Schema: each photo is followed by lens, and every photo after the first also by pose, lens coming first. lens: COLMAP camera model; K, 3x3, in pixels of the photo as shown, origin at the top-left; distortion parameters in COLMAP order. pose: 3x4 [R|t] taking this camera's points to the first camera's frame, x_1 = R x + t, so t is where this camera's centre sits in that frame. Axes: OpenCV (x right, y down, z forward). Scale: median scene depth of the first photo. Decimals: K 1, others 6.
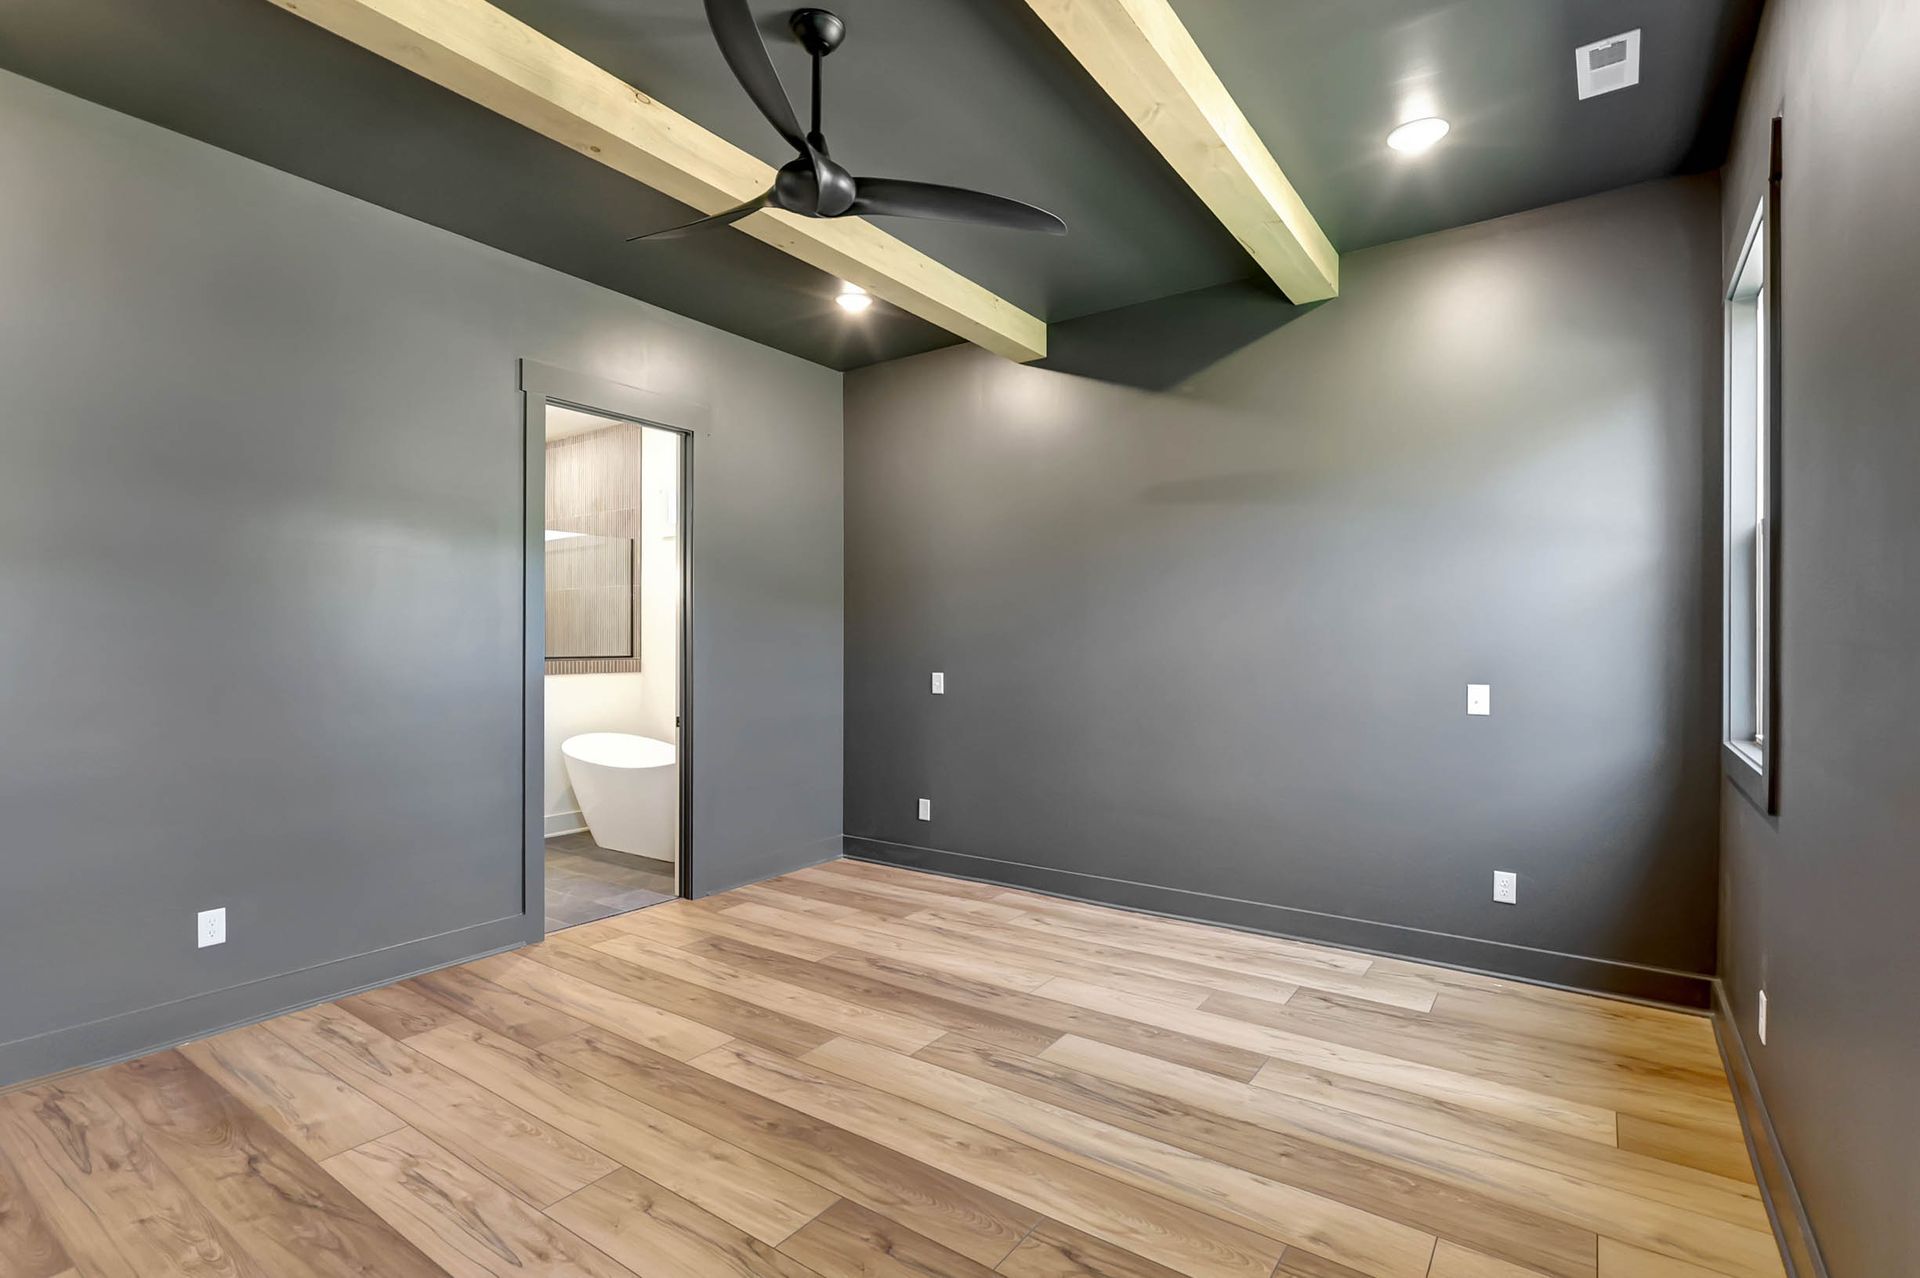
lens RADIAL K [[906.5, 0, 959.1], [0, 906.5, 644.3], [0, 0, 1]] dist [0.002988, 0.000960]
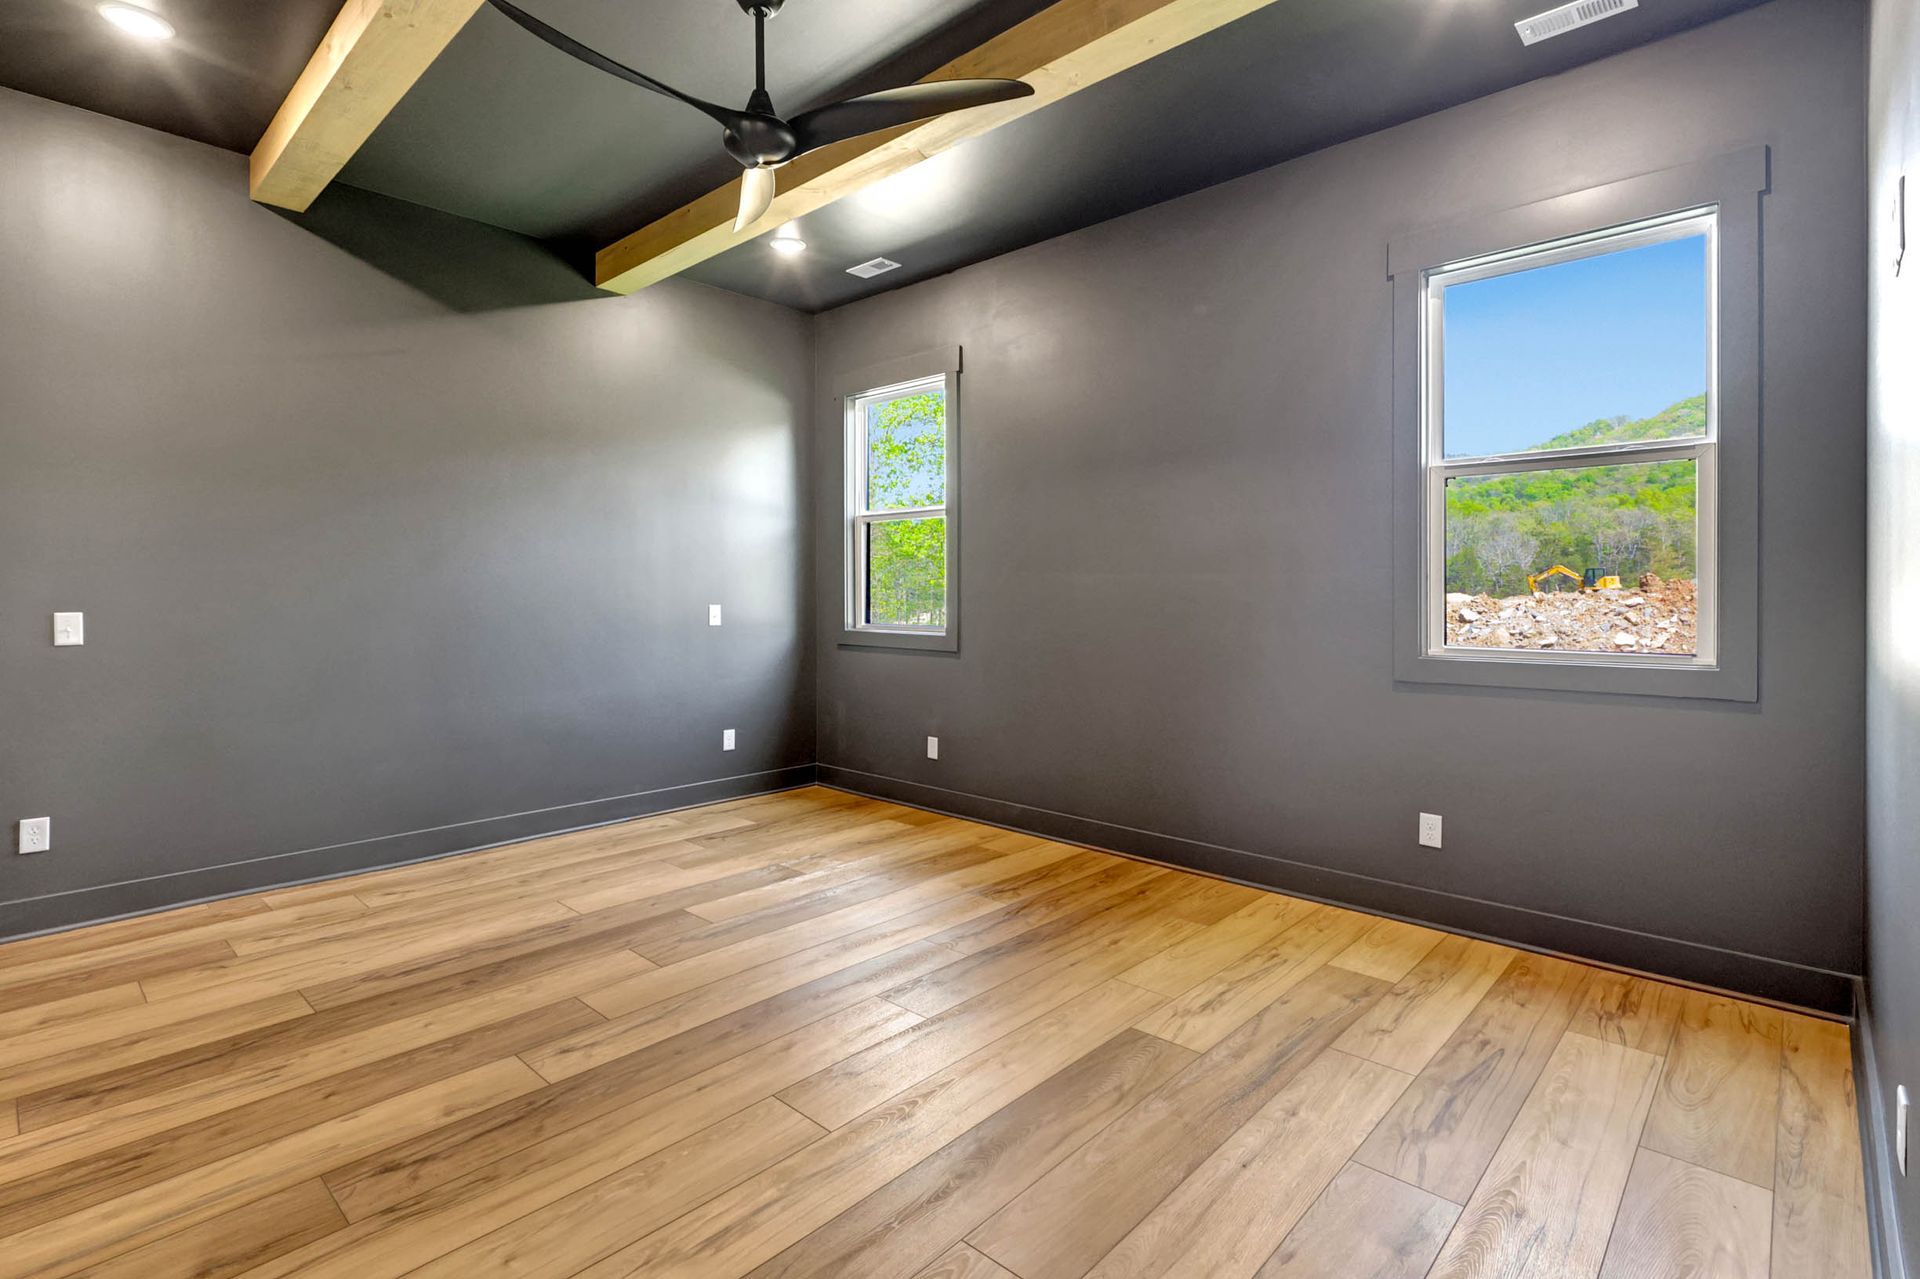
lens RADIAL K [[906.5, 0, 948.4], [0, 906.5, 594.6], [0, 0, 1]] dist [0.002988, 0.000960]
pose [[0.138556, -0.000084, 0.990355, -0.811167], [0.002724, 0.999996, -0.000297, 0.029750], [-0.990351, 0.002739, 0.138556, 0.429725]]
